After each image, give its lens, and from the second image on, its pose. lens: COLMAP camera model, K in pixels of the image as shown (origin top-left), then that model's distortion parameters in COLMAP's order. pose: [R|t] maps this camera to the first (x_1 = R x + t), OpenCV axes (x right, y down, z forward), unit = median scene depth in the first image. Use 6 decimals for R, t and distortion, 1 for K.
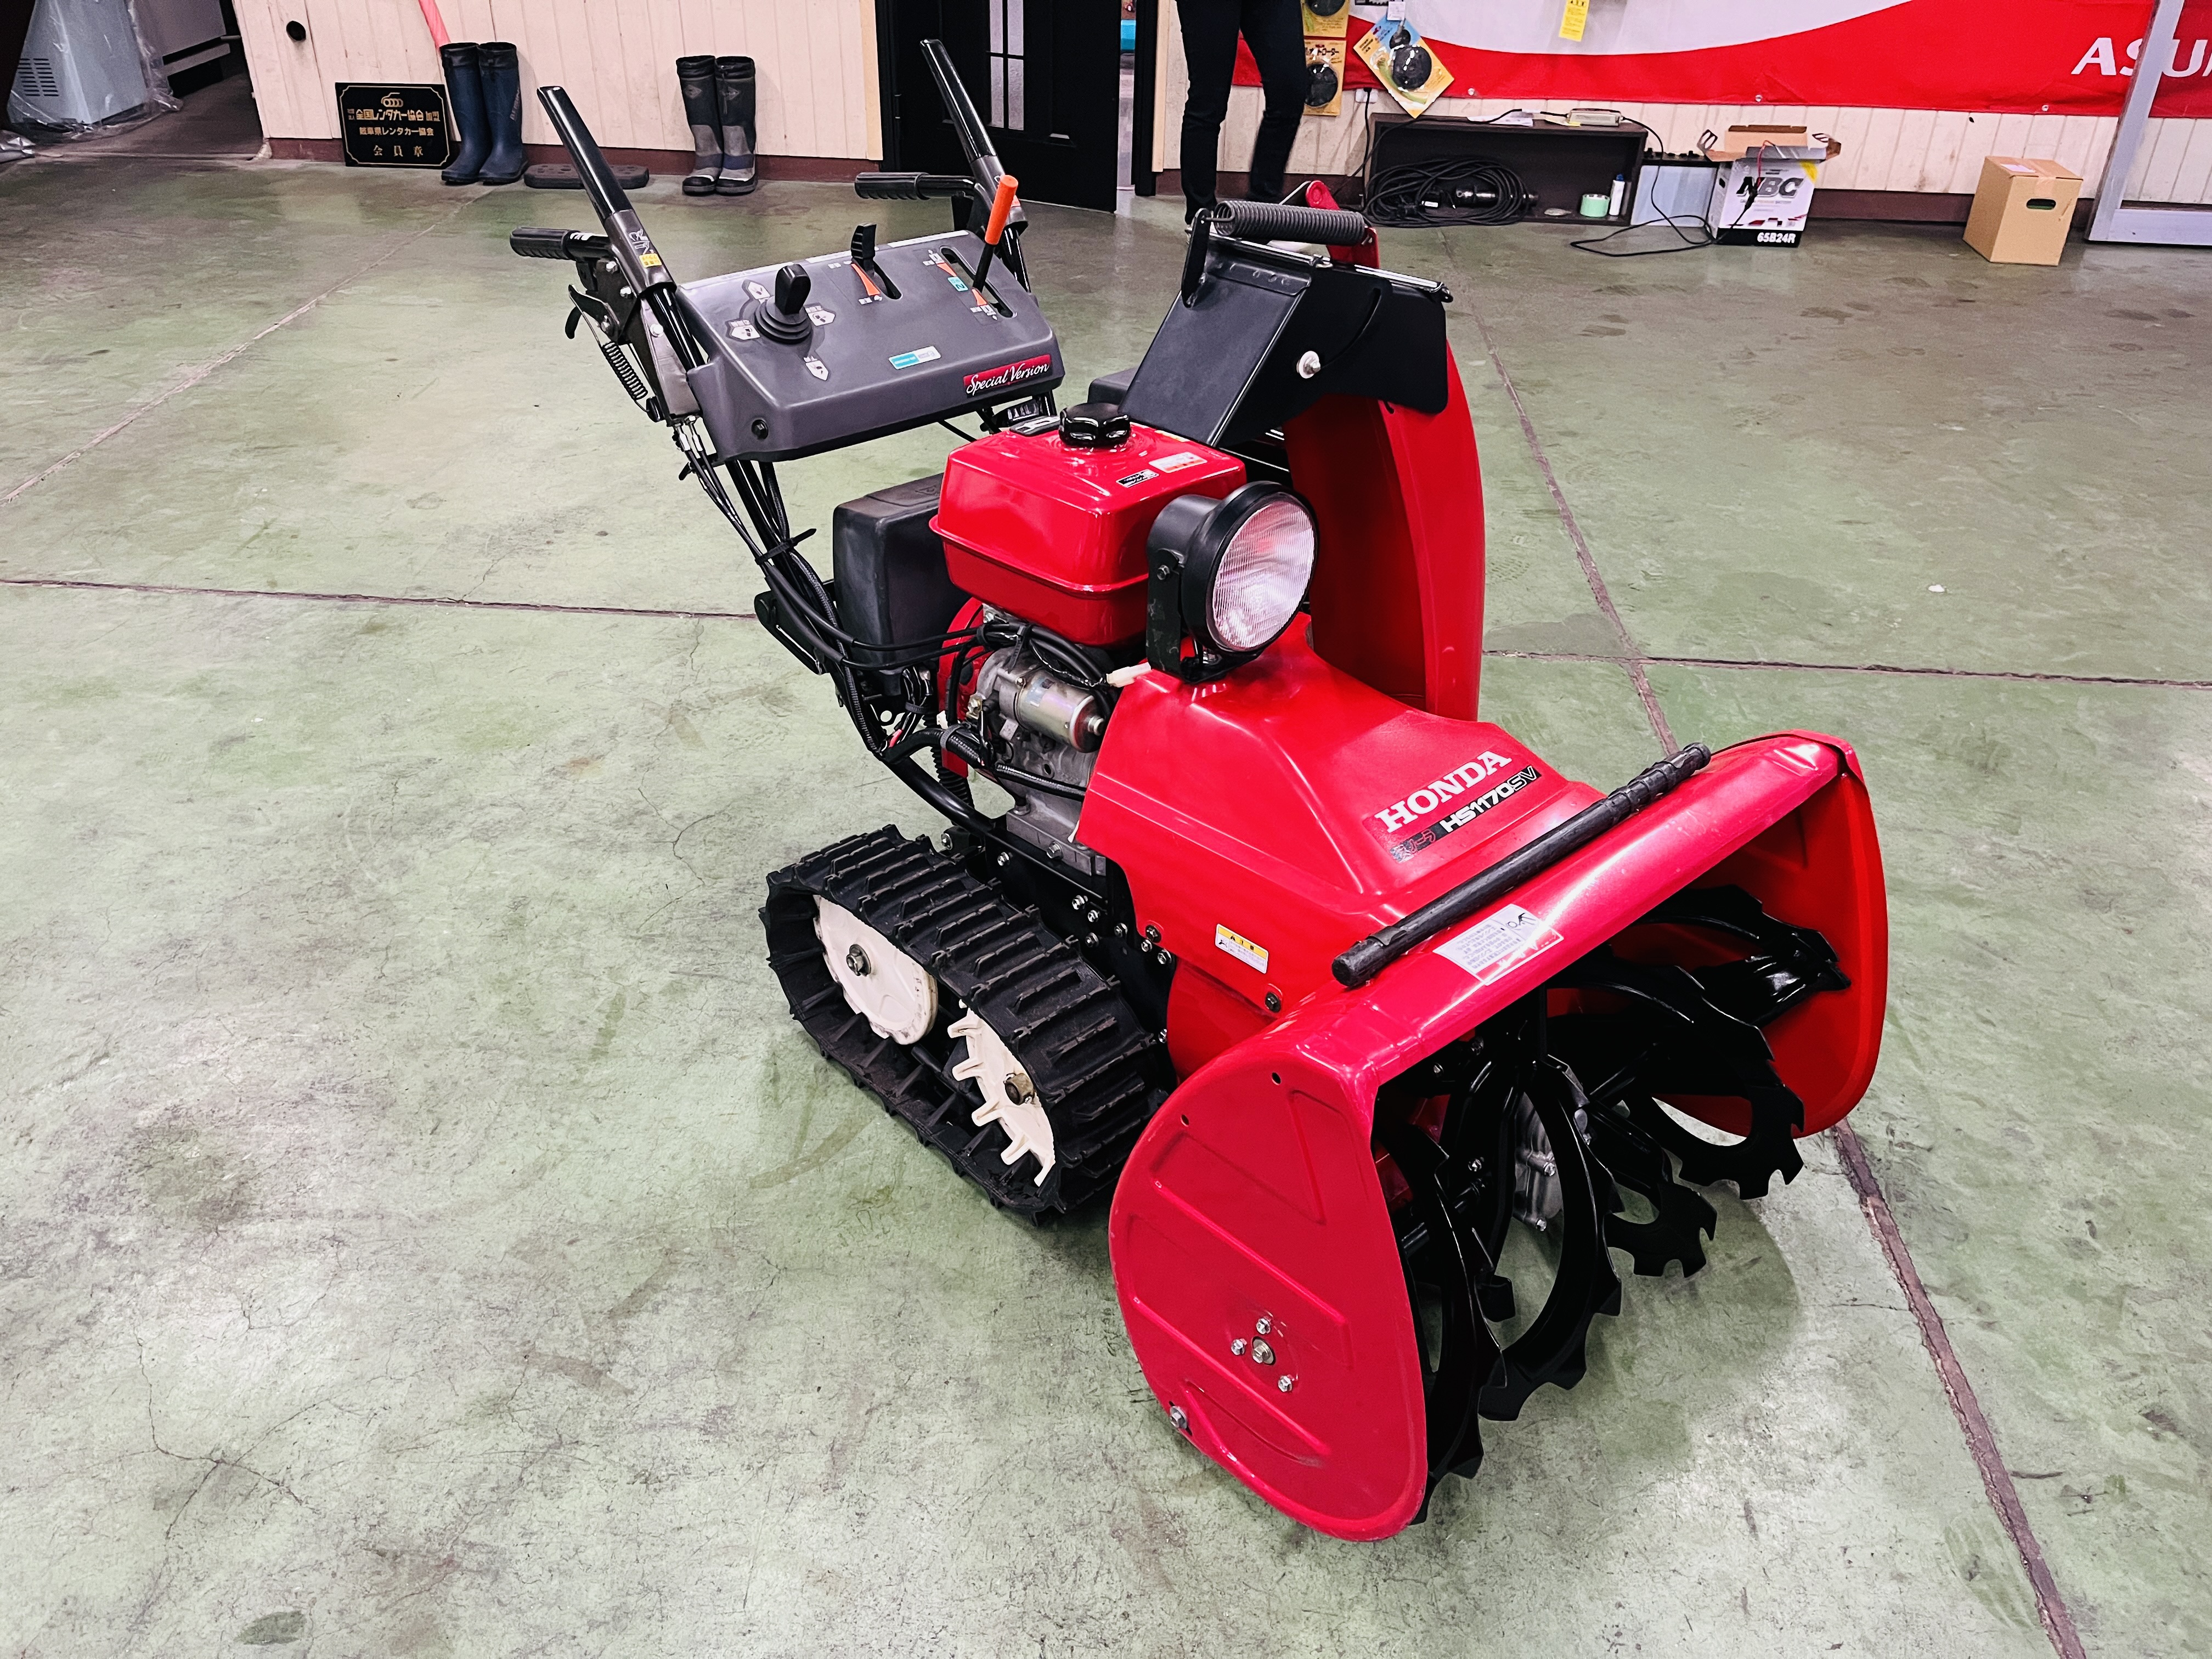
lens RADIAL K [[1669.2, 0, 1099.6], [0, 1669.2, 829.1], [0, 0, 1]] dist [0.076209, -0.107654]
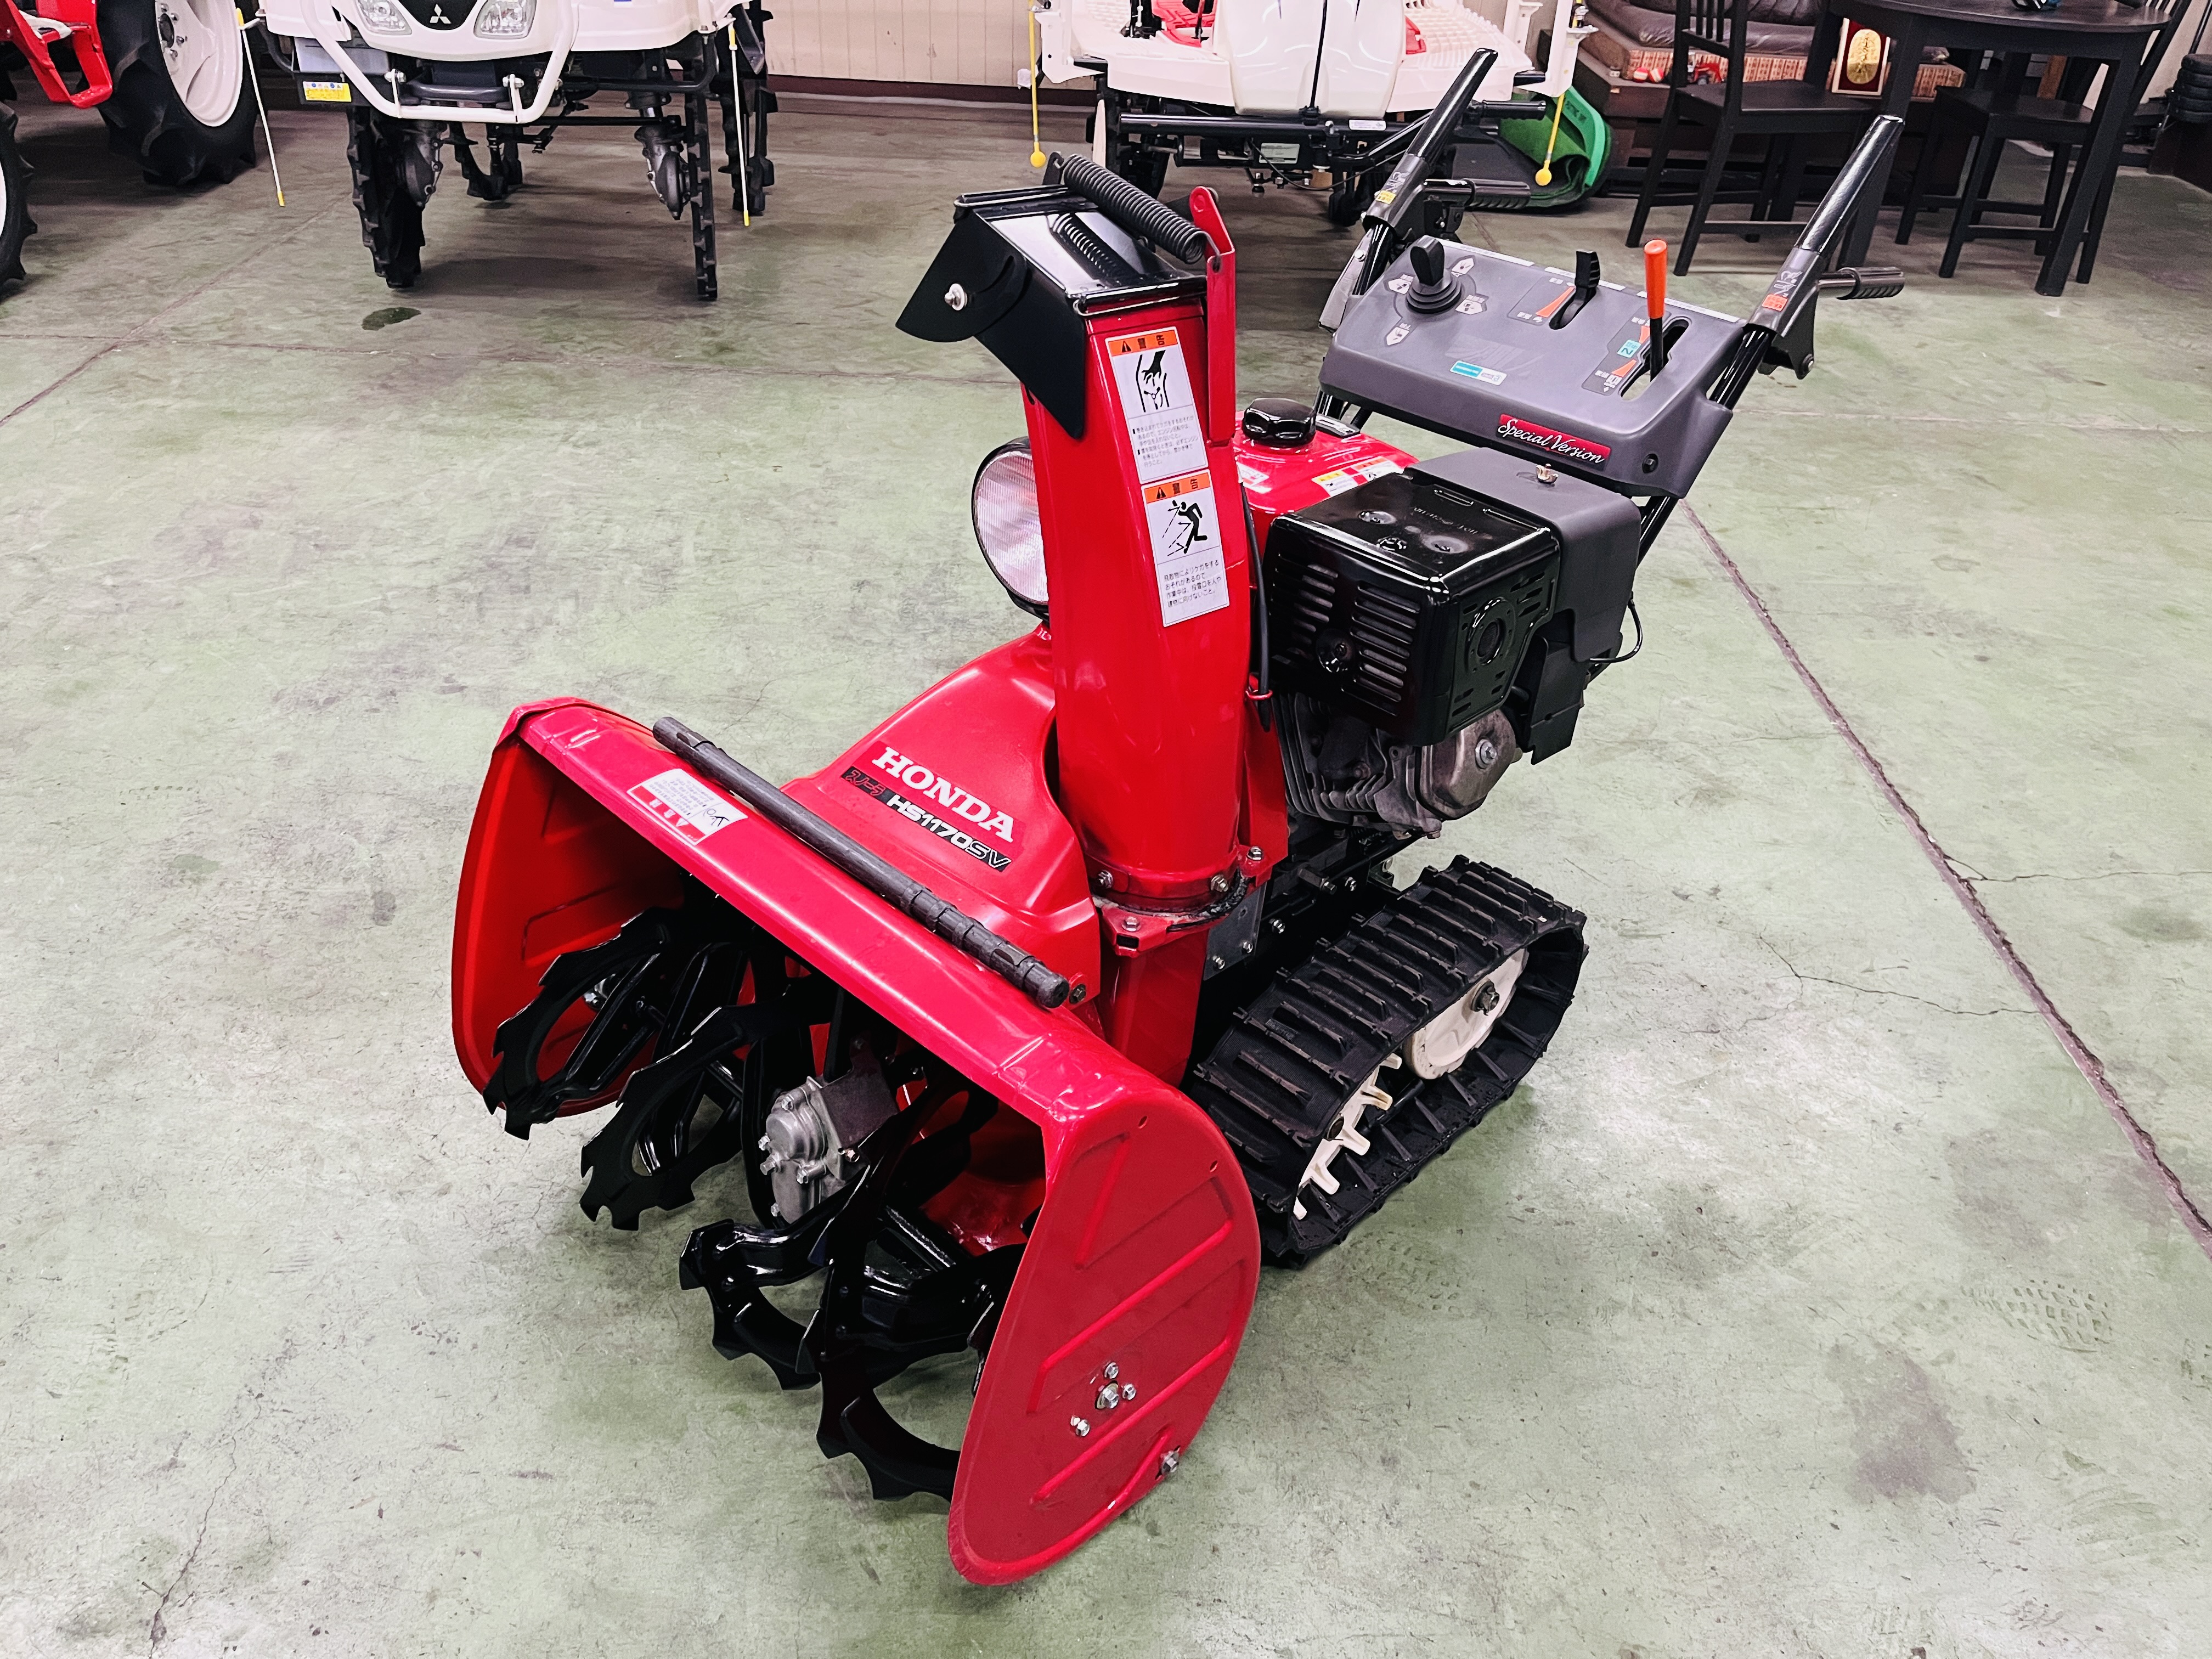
lens RADIAL K [[1669.2, 0, 1098.0], [0, 1669.2, 819.9], [0, 0, 1]] dist [0.076209, -0.107654]
pose [[0.055098, 0.539827, -0.839971, 0.518927], [-0.579997, 0.702072, 0.413157, -0.233094], [0.812753, 0.464416, 0.351781, 0.375602]]
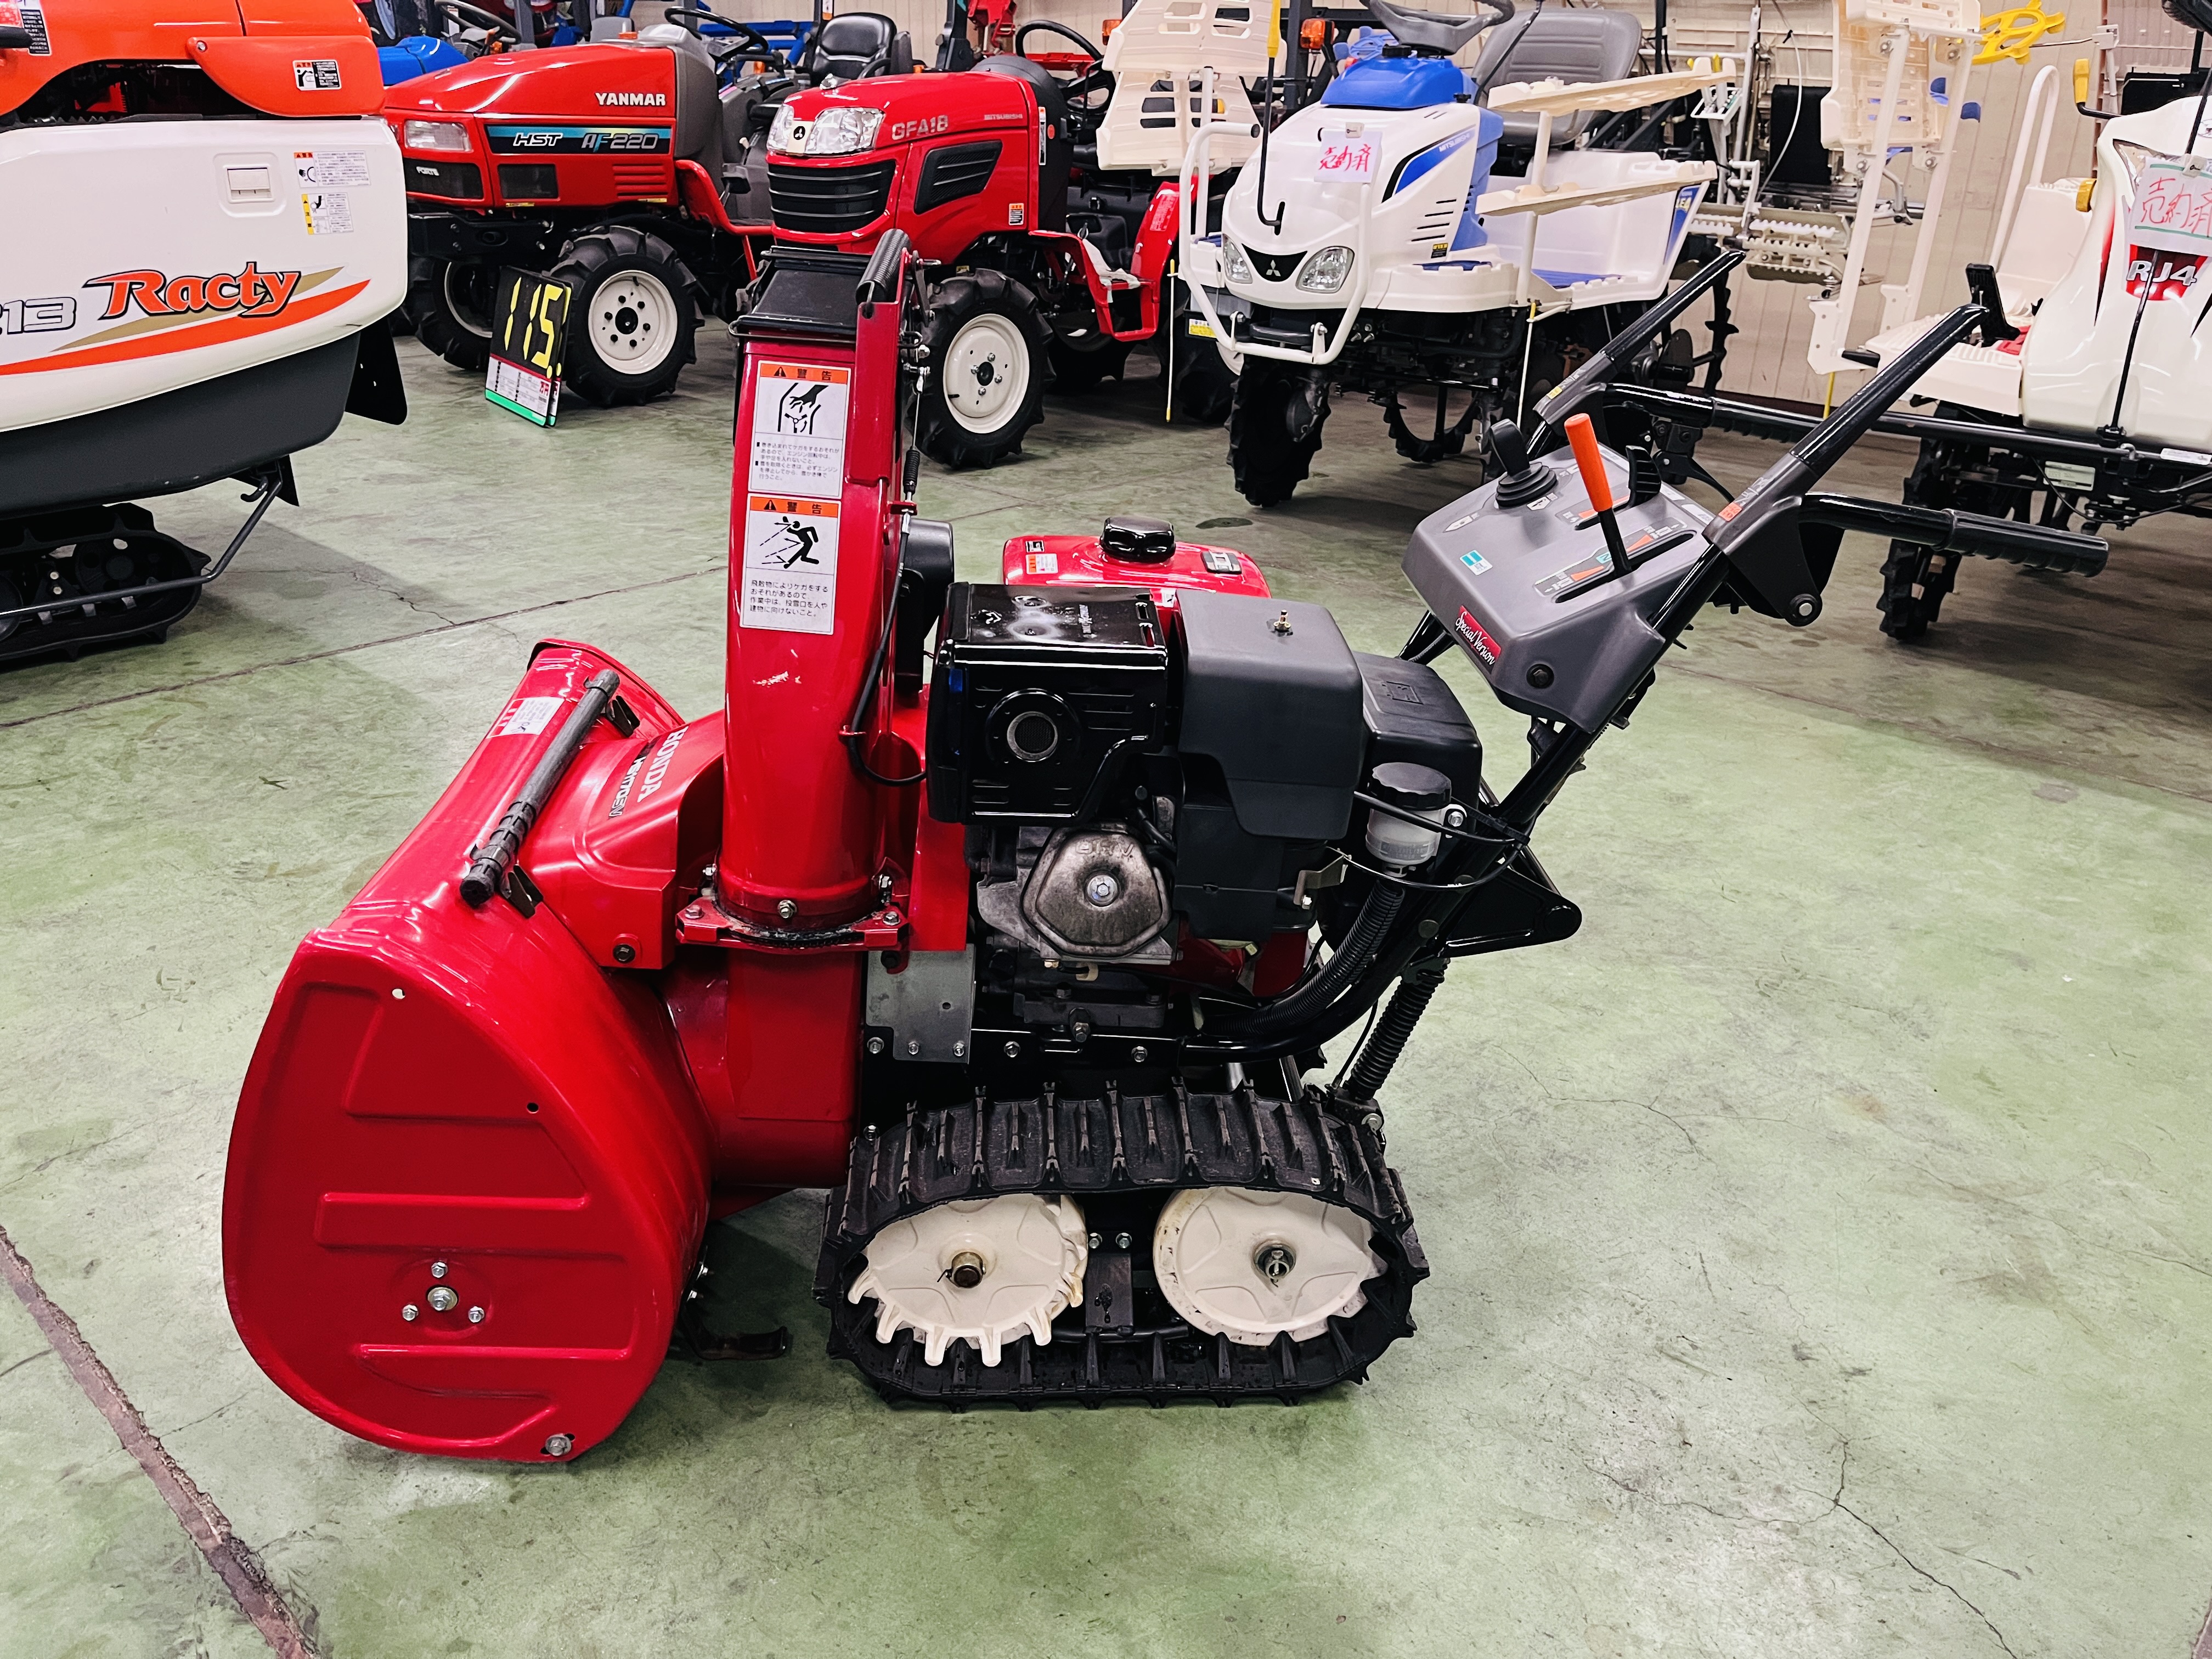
lens RADIAL K [[1669.2, 0, 1104.9], [0, 1669.2, 832.0], [0, 0, 1]] dist [0.076209, -0.107654]
pose [[-0.633044, 0.287867, -0.718601, 0.408817], [-0.455501, 0.612058, 0.646455, -0.411340], [0.625918, 0.736558, -0.256336, 0.749579]]
